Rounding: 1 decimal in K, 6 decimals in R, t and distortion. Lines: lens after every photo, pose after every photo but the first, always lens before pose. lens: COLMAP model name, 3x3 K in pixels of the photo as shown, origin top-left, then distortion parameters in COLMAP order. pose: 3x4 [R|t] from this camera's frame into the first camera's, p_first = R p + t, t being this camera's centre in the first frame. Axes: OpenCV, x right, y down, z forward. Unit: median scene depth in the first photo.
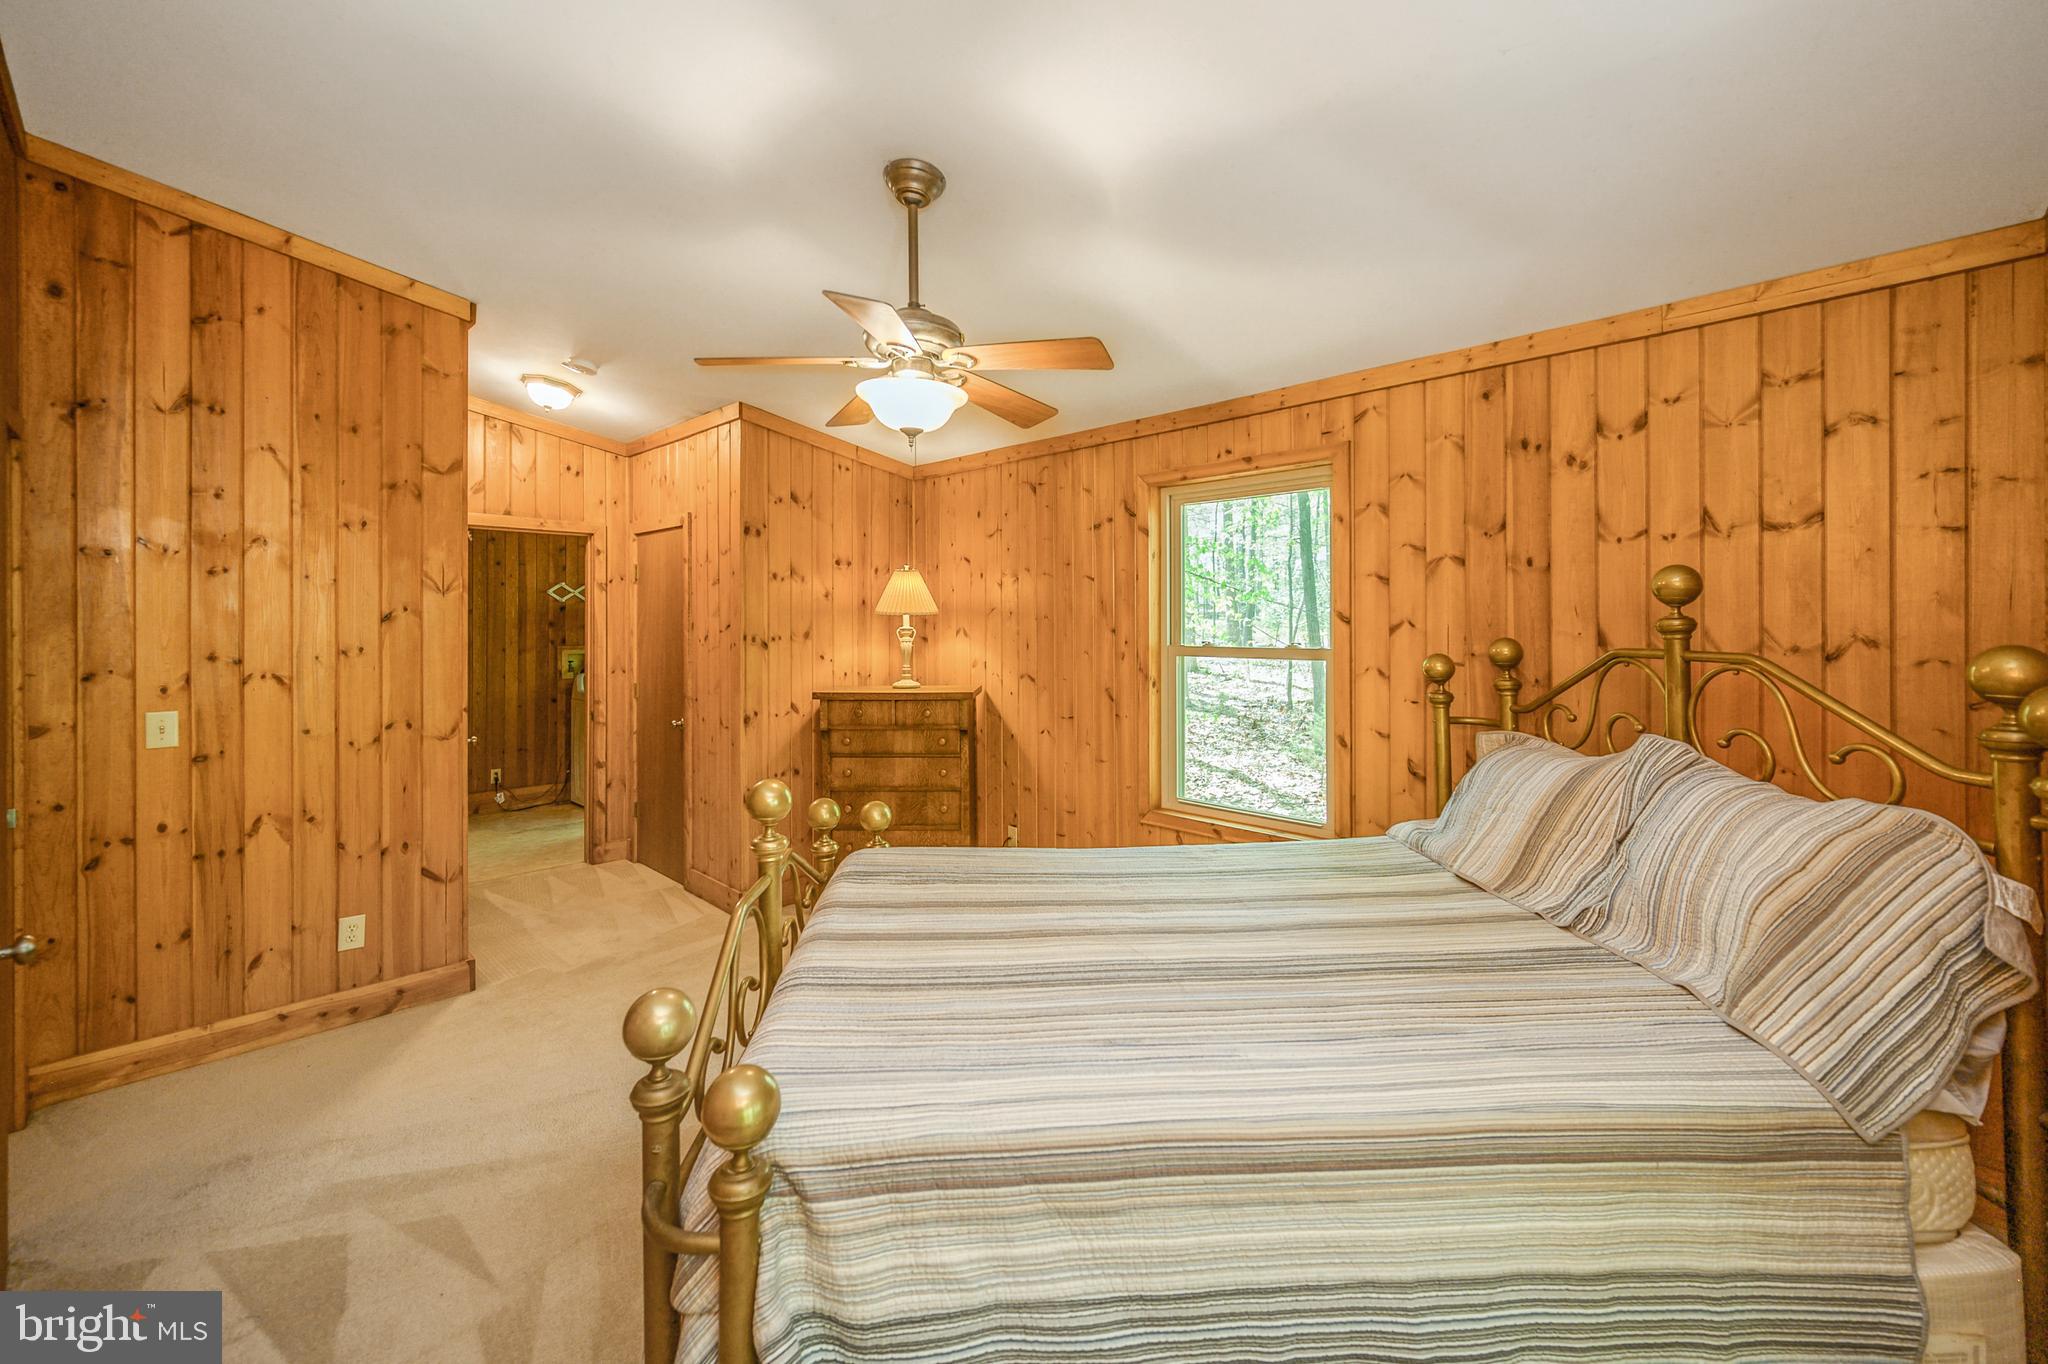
lens RADIAL K [[828.2, 0, 1024.8], [0, 828.2, 627.7], [0, 0, 1]] dist [0.000582, 0.000323]
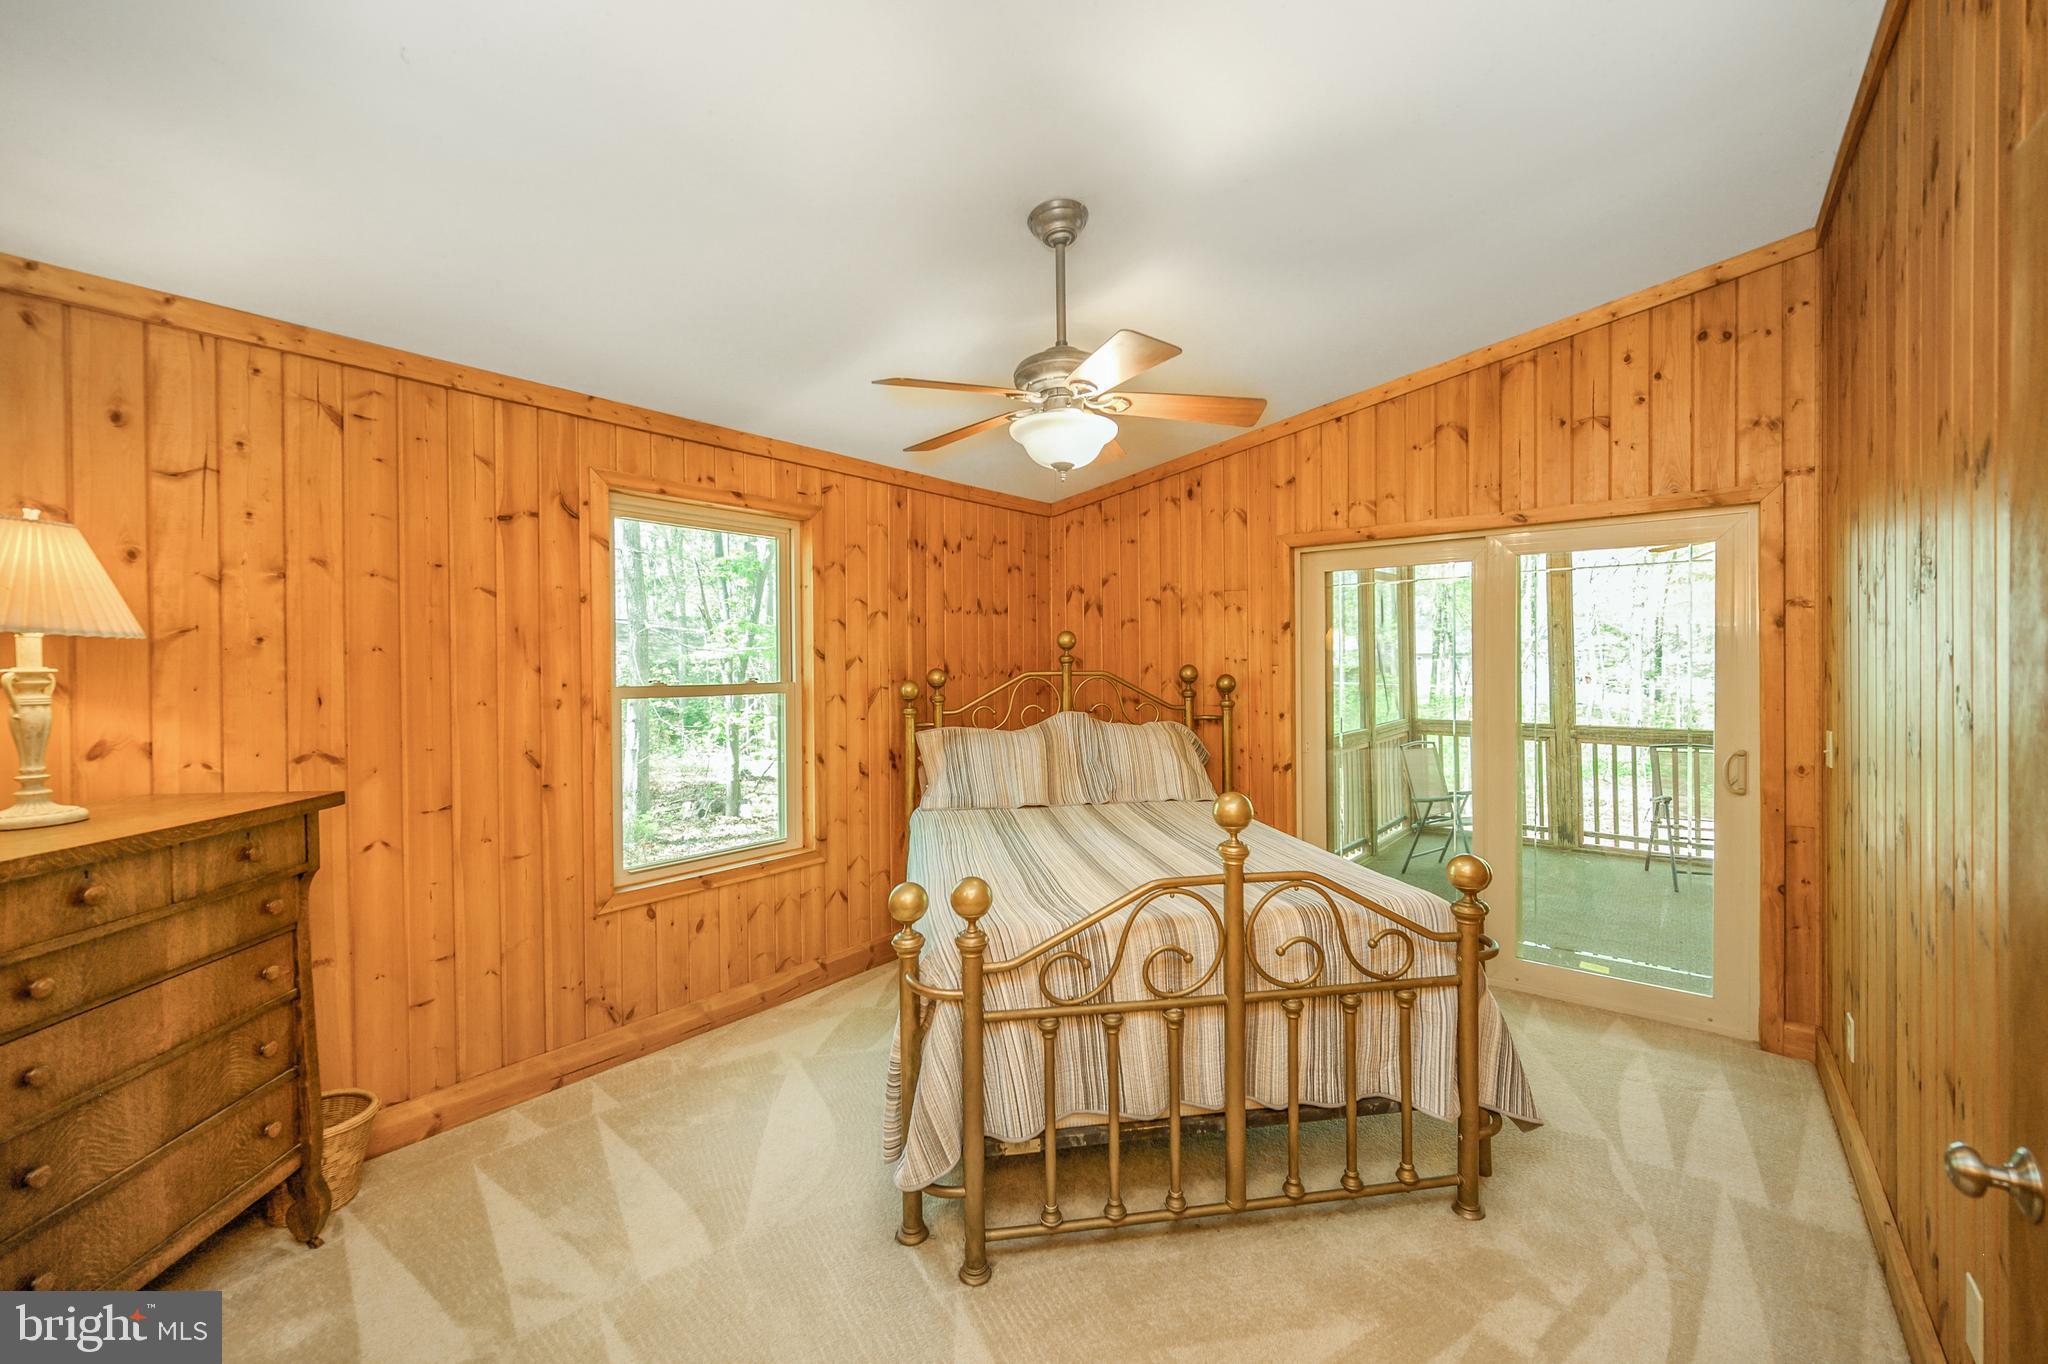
lens RADIAL K [[810.5, 0, 1028.8], [0, 810.5, 663.9], [0, 0, 1]] dist [-0.000206, -0.000242]
pose [[-0.087943, -0.005886, 0.996108, -0.654481], [0.003889, 0.999973, 0.006253, -0.004337], [-0.996118, 0.004424, -0.087918, 0.660420]]
